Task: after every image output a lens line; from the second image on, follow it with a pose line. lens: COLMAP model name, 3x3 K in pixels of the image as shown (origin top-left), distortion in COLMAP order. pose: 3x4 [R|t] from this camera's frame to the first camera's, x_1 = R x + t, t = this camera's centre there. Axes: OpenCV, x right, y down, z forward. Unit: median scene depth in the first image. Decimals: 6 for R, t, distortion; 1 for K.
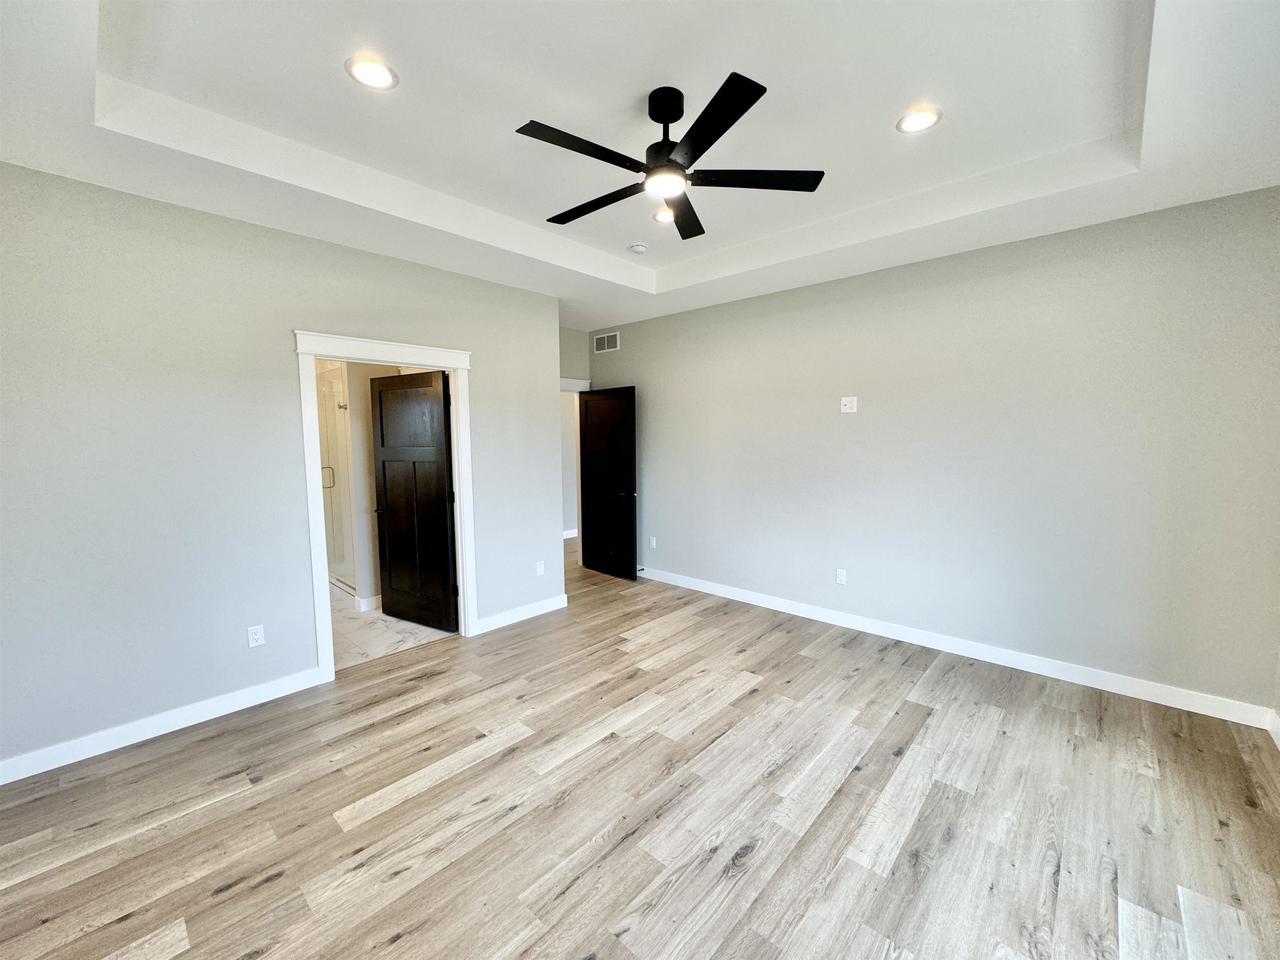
lens RADIAL K [[507.8, 0, 640.0], [0, 507.8, 480.0], [0, 0, 1]] dist [-0.001253, -0.000138]
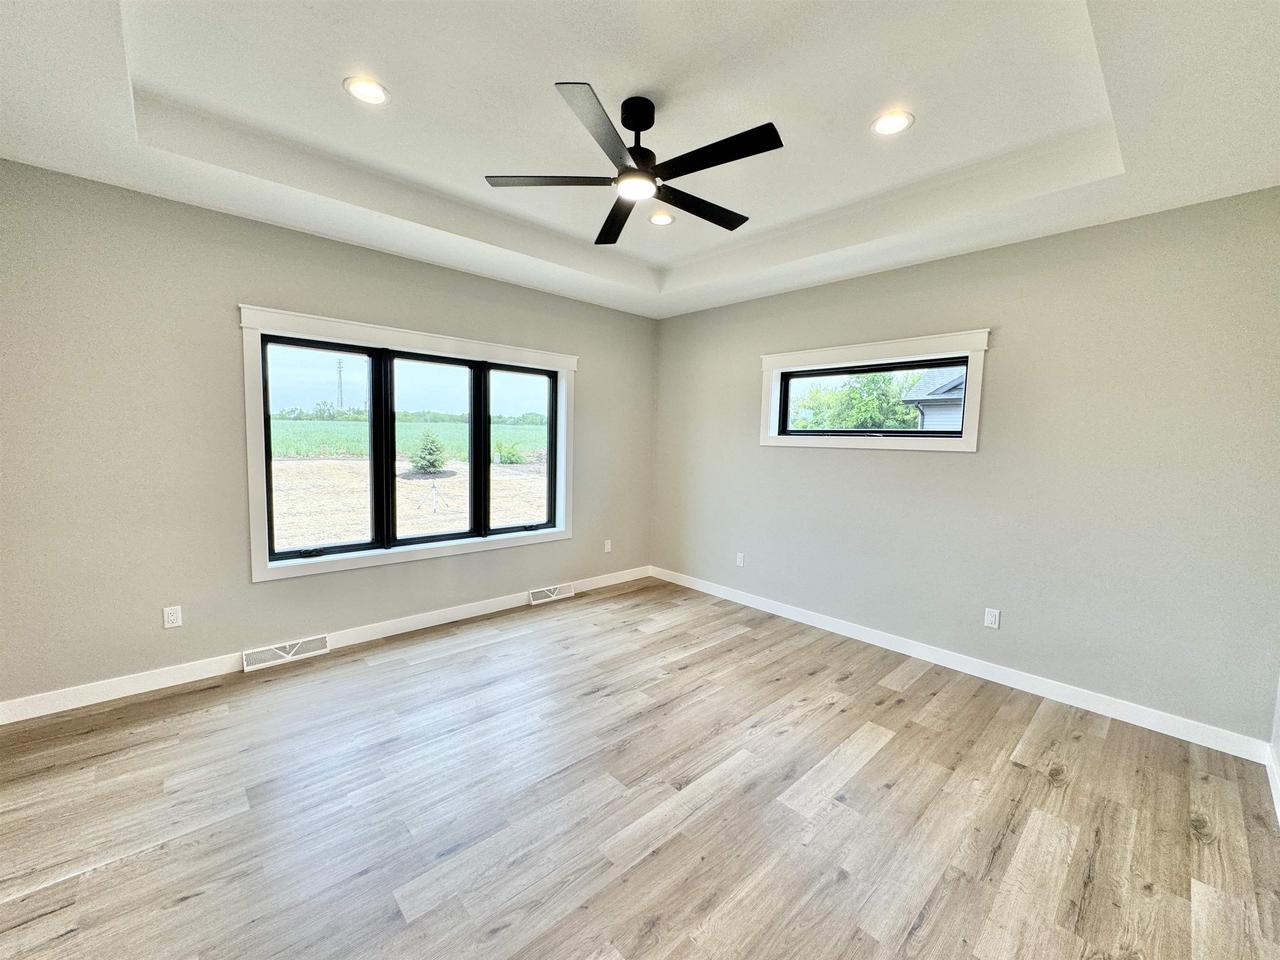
lens RADIAL K [[507.8, 0, 640.0], [0, 507.8, 480.0], [0, 0, 1]] dist [-0.001253, -0.000138]
pose [[-0.996566, -0.024198, 0.079192, -0.049182], [-0.010690, 0.985943, 0.166737, -0.151993], [-0.082113, 0.165318, -0.982816, 1.979174]]
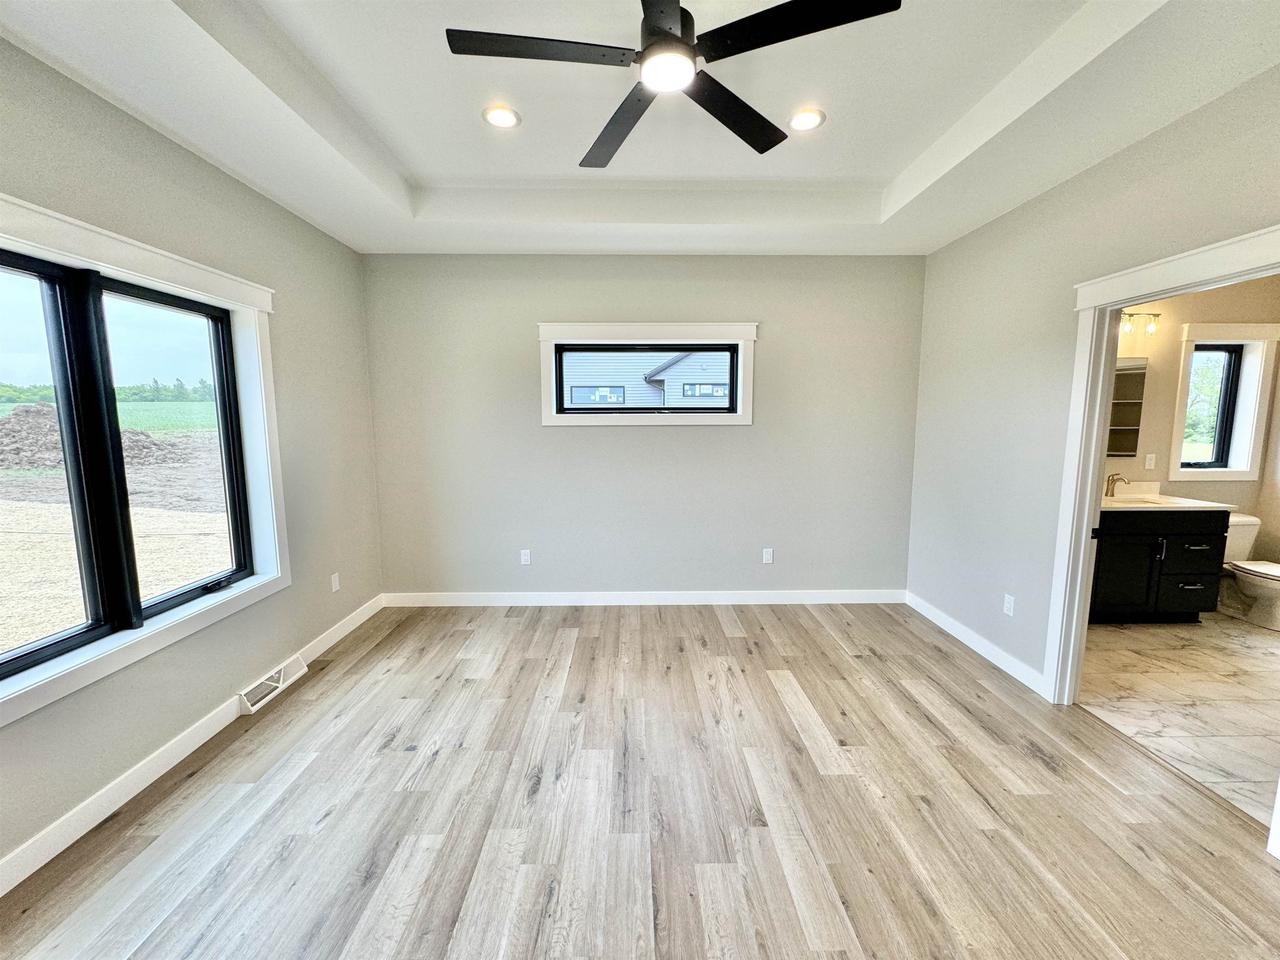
lens RADIAL K [[507.8, 0, 640.0], [0, 507.8, 480.0], [0, 0, 1]] dist [-0.001253, -0.000138]
pose [[-0.726769, 0.090907, -0.680840, 0.597199], [-0.052801, 0.980877, 0.187331, -0.122815], [0.684850, 0.172095, -0.708071, 1.490239]]
